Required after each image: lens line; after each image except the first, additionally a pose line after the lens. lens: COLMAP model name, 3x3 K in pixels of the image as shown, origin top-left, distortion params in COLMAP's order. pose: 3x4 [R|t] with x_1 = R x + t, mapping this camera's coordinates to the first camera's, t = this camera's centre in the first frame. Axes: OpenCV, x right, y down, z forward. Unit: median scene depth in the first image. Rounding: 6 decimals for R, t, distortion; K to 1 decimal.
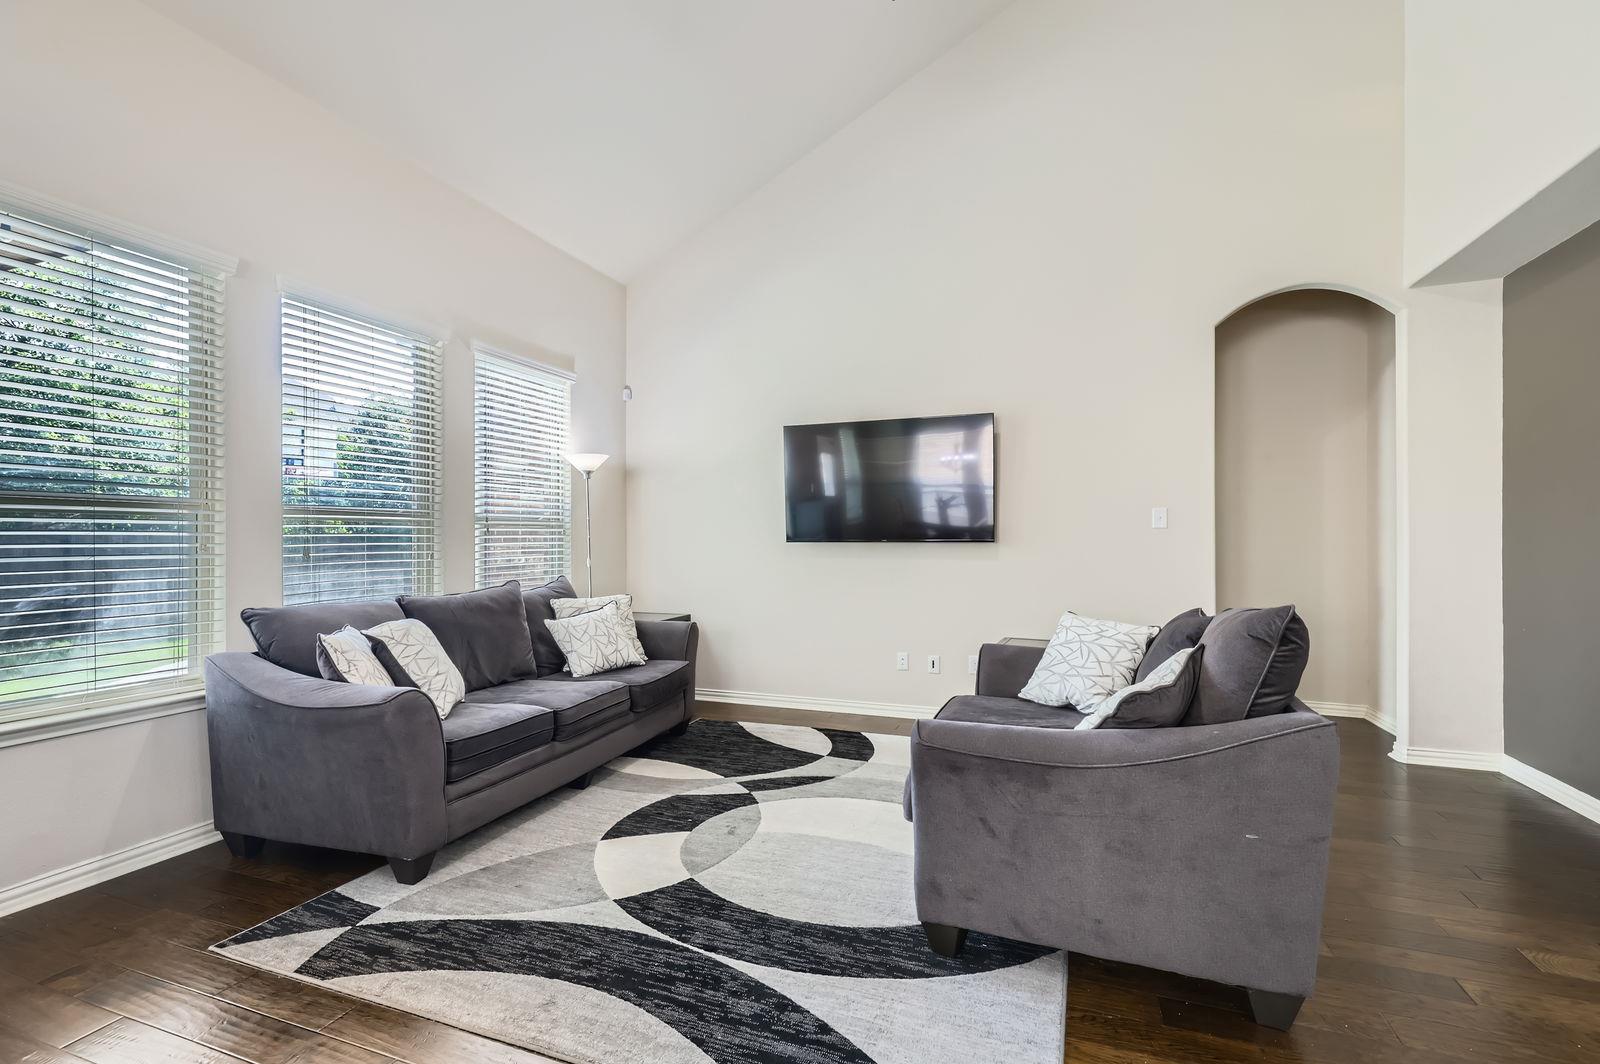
lens RADIAL K [[719.0, 0, 796.8], [0, 719.0, 534.8], [0, 0, 1]] dist [0.002764, -0.000914]
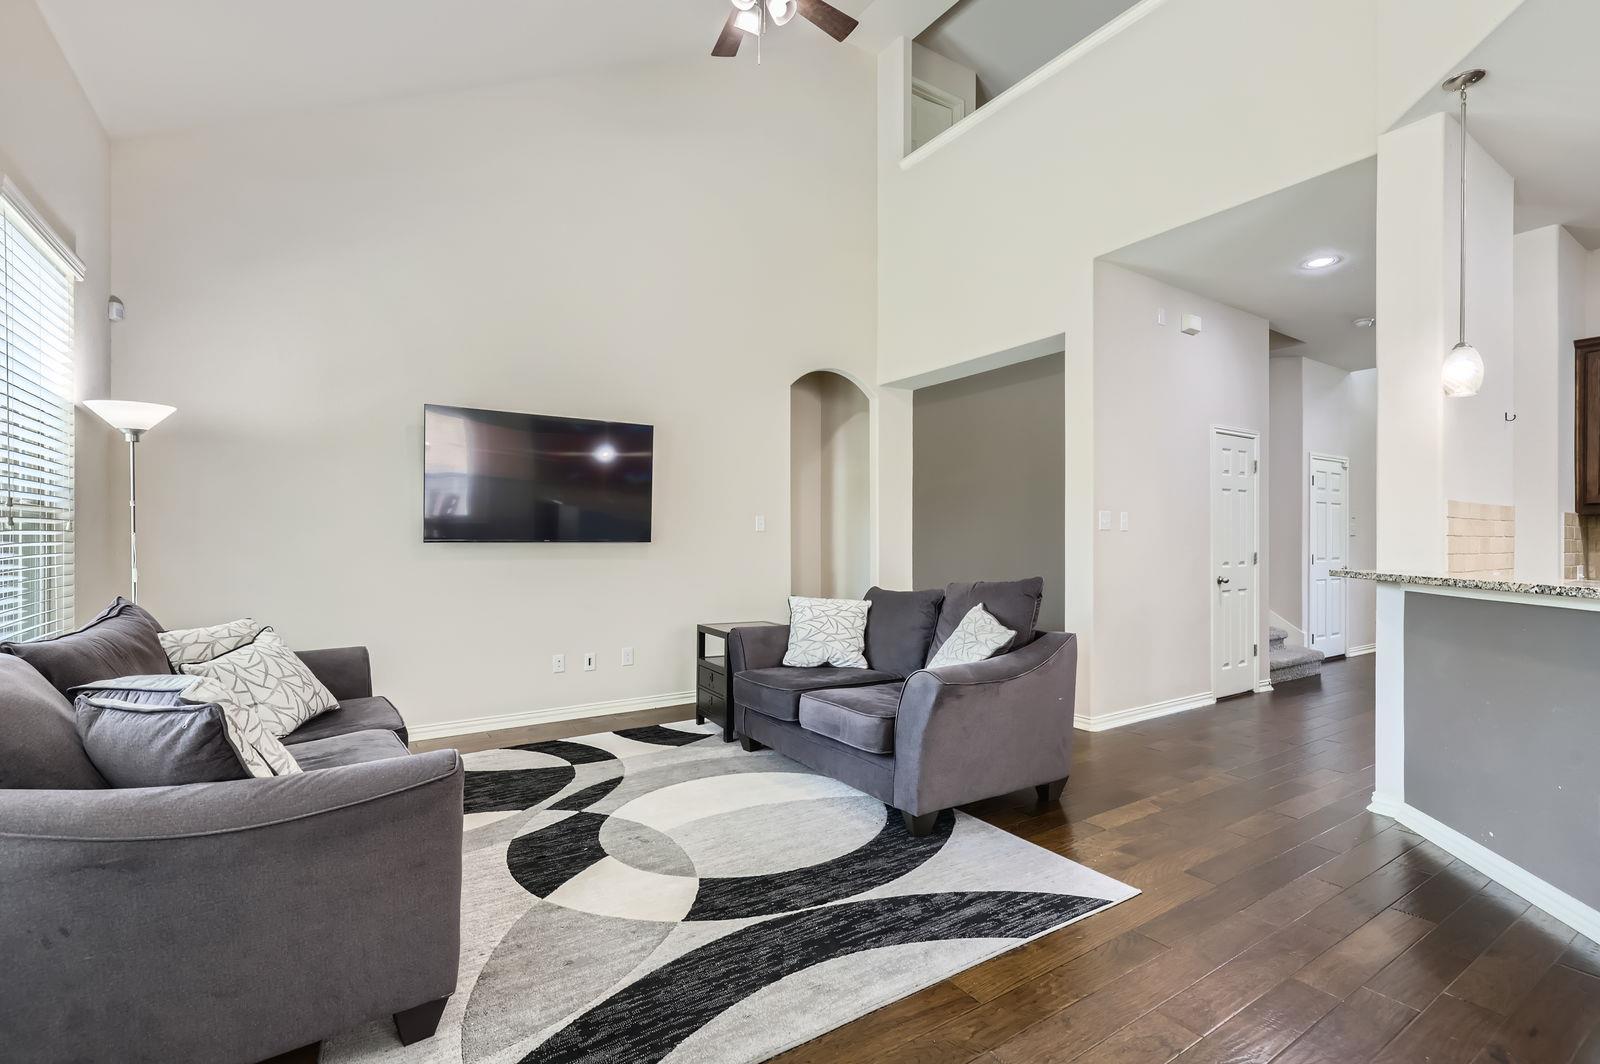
lens RADIAL K [[719.0, 0, 794.5], [0, 719.0, 537.4], [0, 0, 1]] dist [0.002764, -0.000914]
pose [[0.593385, 0.004992, 0.804903, -0.748708], [-0.006148, 0.999980, -0.001669, 0.004803], [-0.804895, -0.003959, 0.593404, 0.261669]]
